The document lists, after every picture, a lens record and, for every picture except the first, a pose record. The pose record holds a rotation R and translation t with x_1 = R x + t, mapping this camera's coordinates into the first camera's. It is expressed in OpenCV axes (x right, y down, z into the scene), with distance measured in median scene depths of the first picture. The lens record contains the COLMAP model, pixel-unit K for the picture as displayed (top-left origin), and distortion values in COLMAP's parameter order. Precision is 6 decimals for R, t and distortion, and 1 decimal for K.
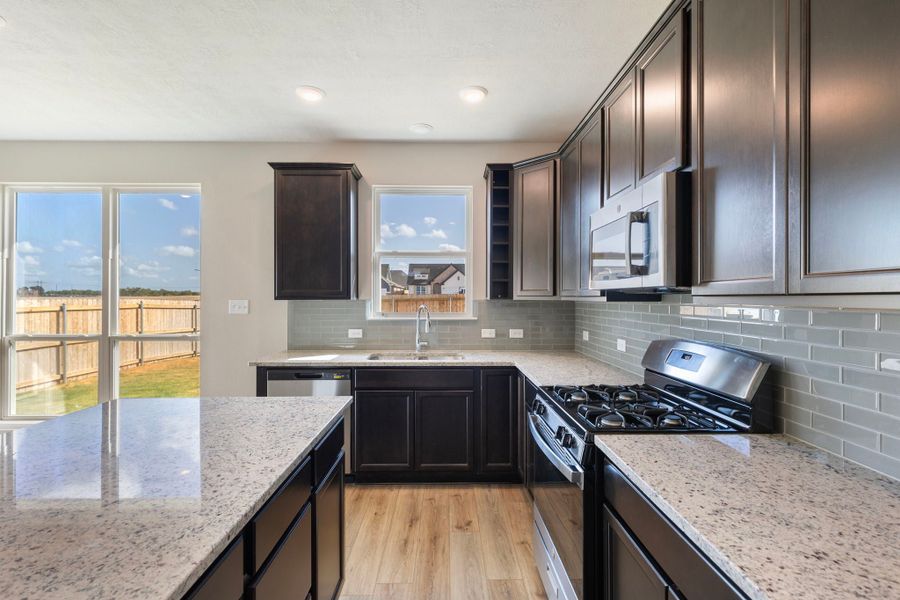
lens RADIAL K [[412.9, 0, 447.0], [0, 412.9, 300.1], [0, 0, 1]] dist [-0.000504, -0.000117]
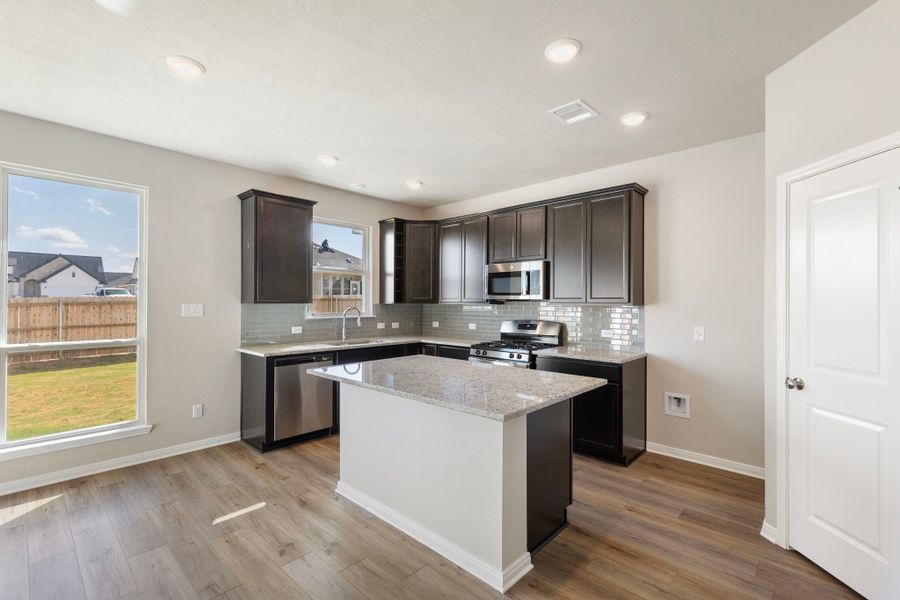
lens RADIAL K [[412.9, 0, 447.0], [0, 412.9, 300.1], [0, 0, 1]] dist [-0.000504, -0.000117]
pose [[0.692390, 0.006973, 0.721490, -0.818132], [-0.000473, 0.999957, -0.009210, 0.000352], [-0.721523, 0.006036, 0.692364, -0.213673]]
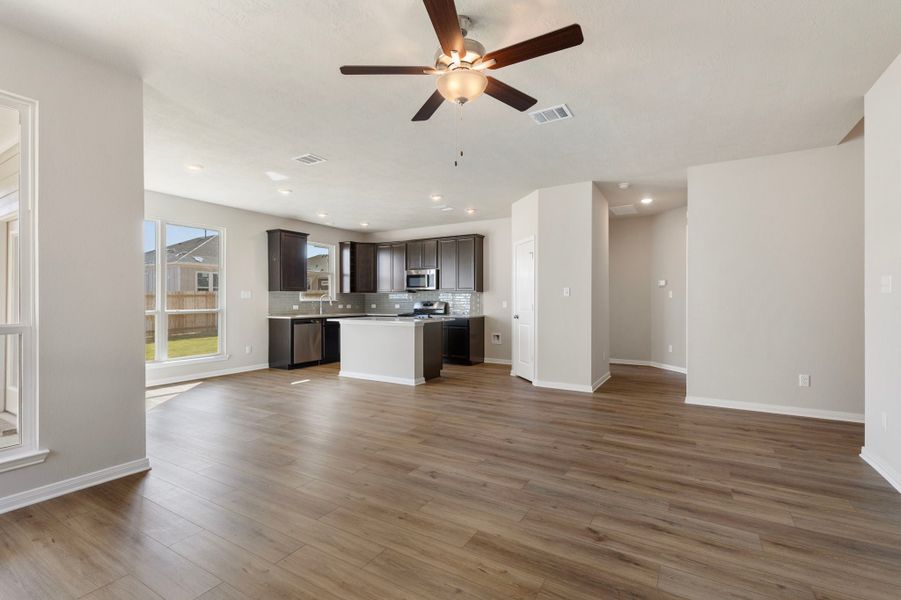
lens RADIAL K [[413.4, 0, 447.5], [0, 413.4, 300.1], [0, 0, 1]] dist [-0.000504, -0.000117]
pose [[0.525151, -0.000637, 0.851009, -1.659268], [0.004262, 0.999989, -0.001882, 0.050028], [-0.850998, 0.004616, 0.525148, -0.830393]]
